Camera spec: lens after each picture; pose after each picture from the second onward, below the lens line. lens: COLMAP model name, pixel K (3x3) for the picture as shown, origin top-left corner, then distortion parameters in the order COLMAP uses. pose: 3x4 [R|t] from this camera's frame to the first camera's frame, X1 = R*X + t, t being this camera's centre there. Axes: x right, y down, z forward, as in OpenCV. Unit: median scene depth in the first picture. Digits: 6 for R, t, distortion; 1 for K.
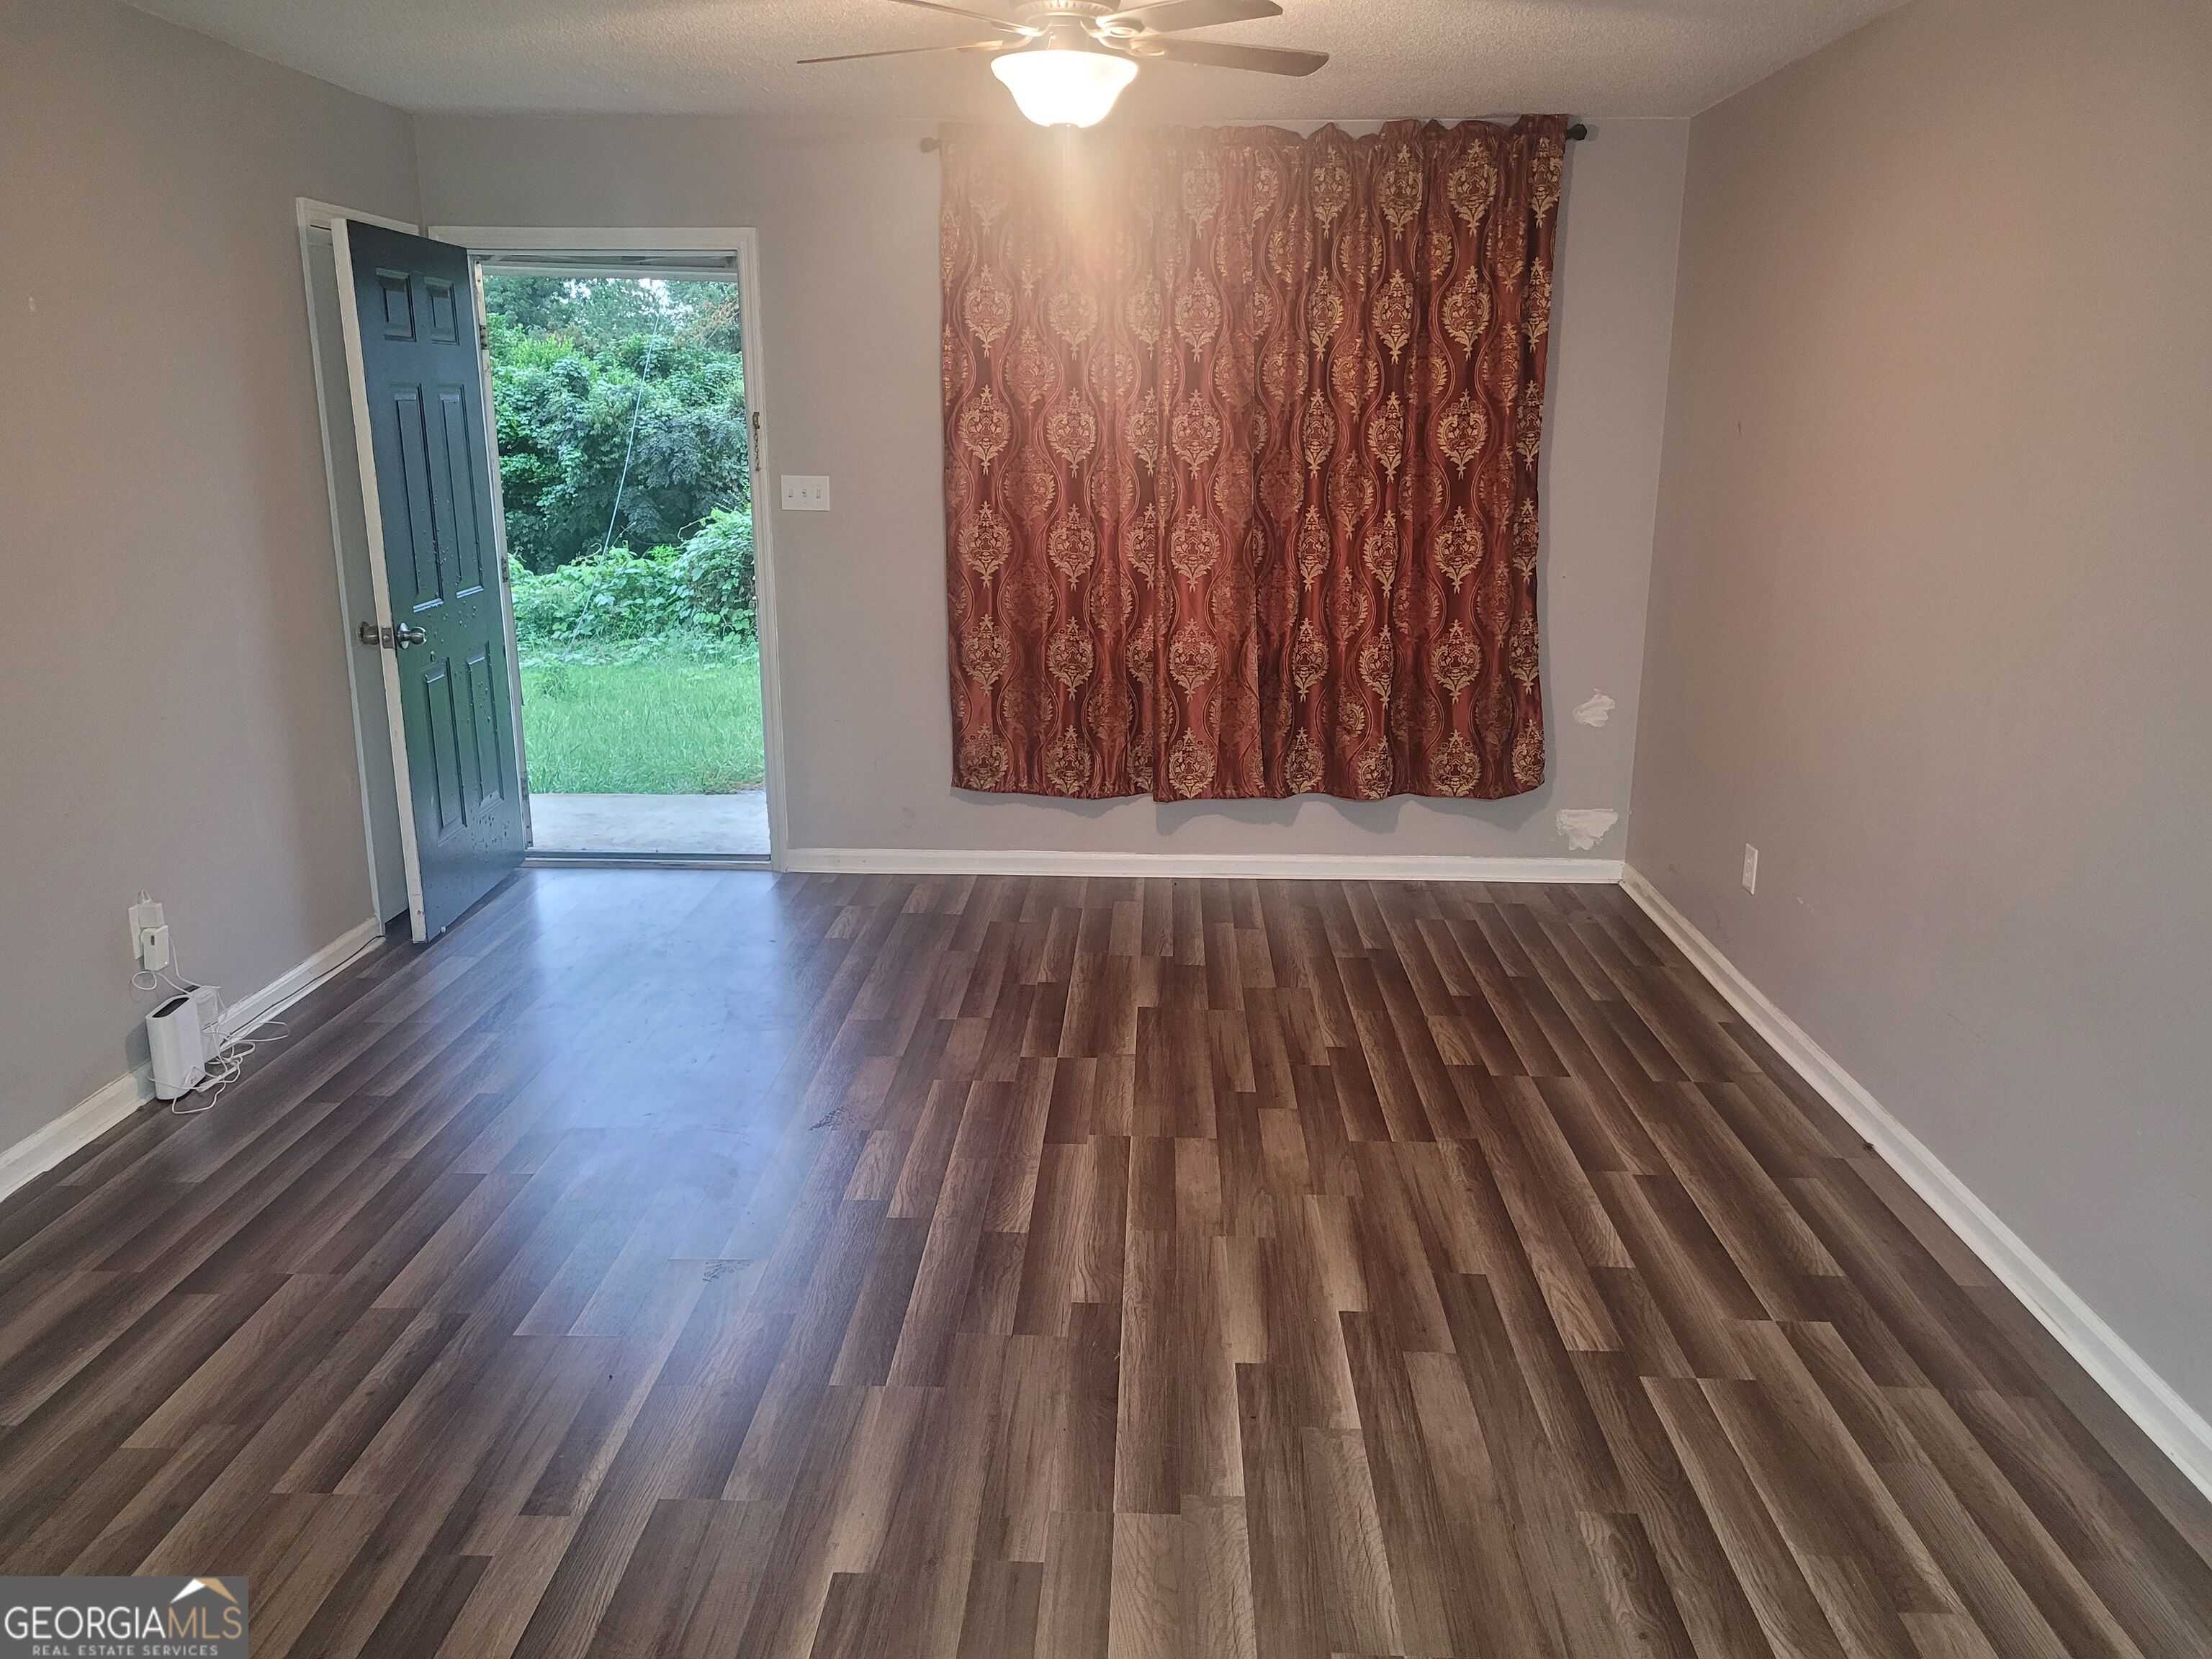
lens RADIAL K [[1659.3, 0, 1106.6], [0, 1659.3, 832.6], [0, 0, 1]] dist [0.015713, 0.002513]
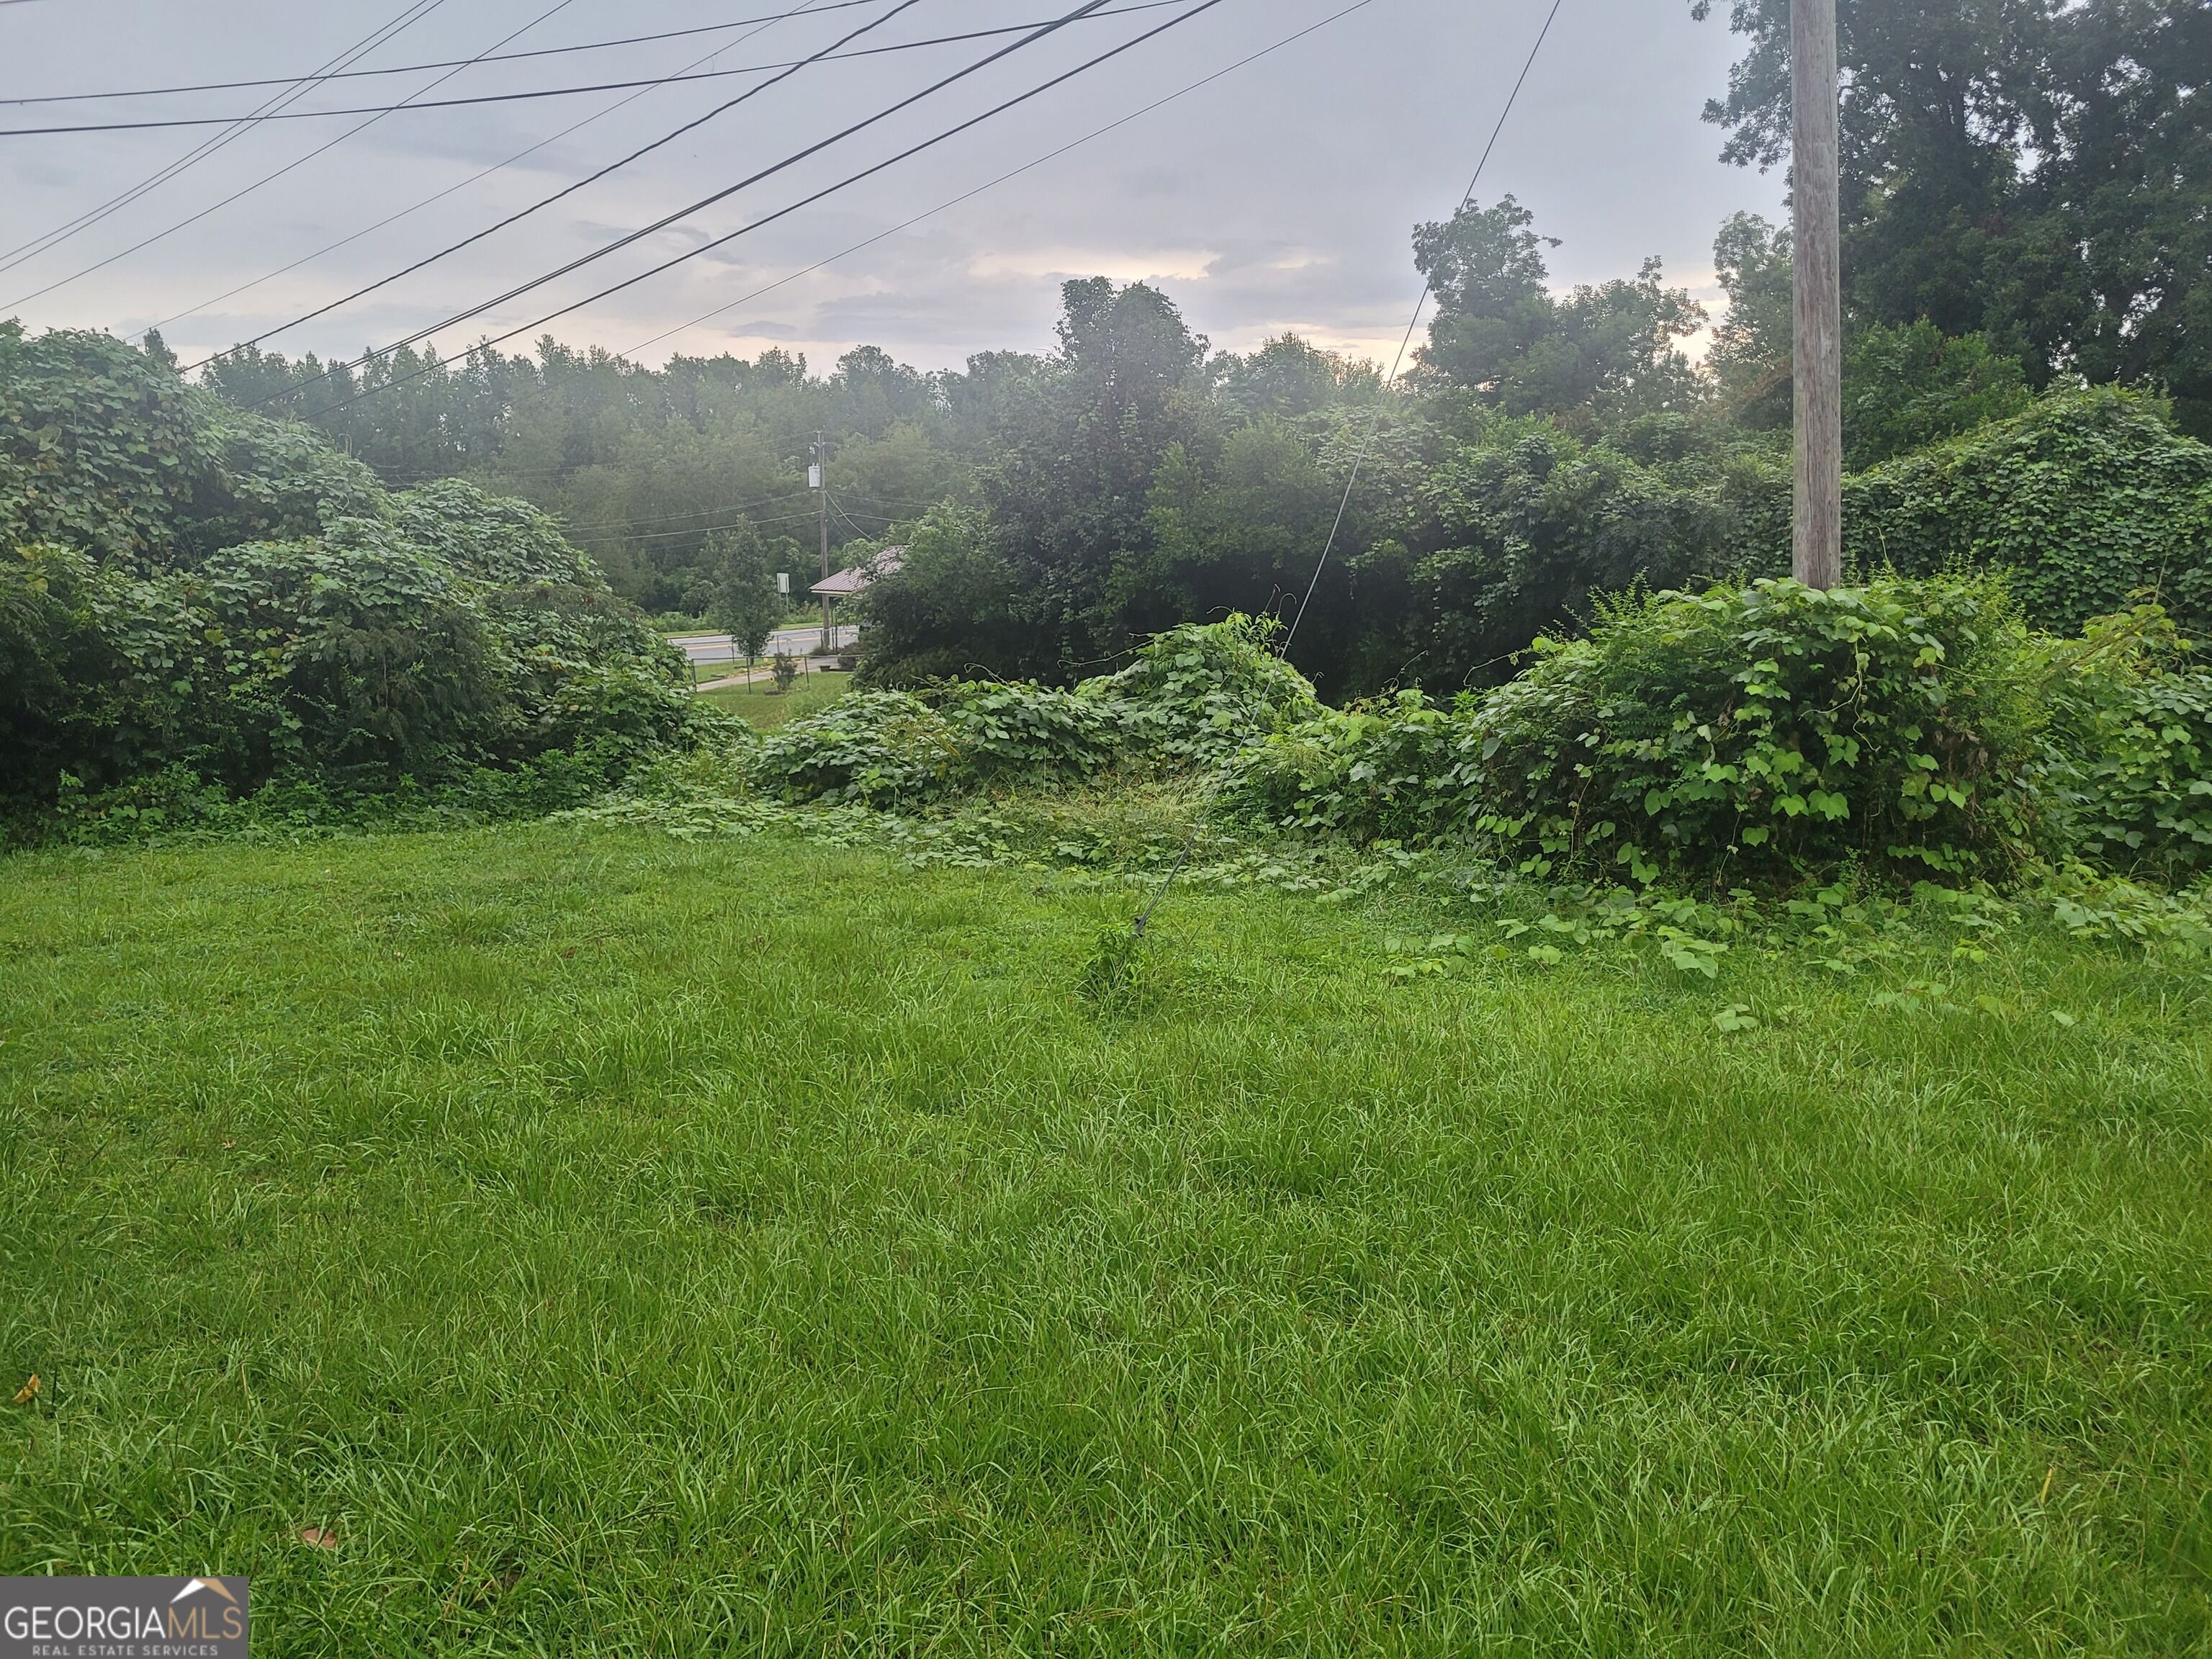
lens RADIAL K [[1659.3, 0, 1100.0], [0, 1659.3, 827.0], [0, 0, 1]] dist [0.015713, 0.002513]
pose [[0.825127, 0.096661, -0.556617, -0.033357], [-0.128389, 0.991558, -0.018132, -0.093640], [0.550166, 0.086425, 0.830571, 0.419014]]
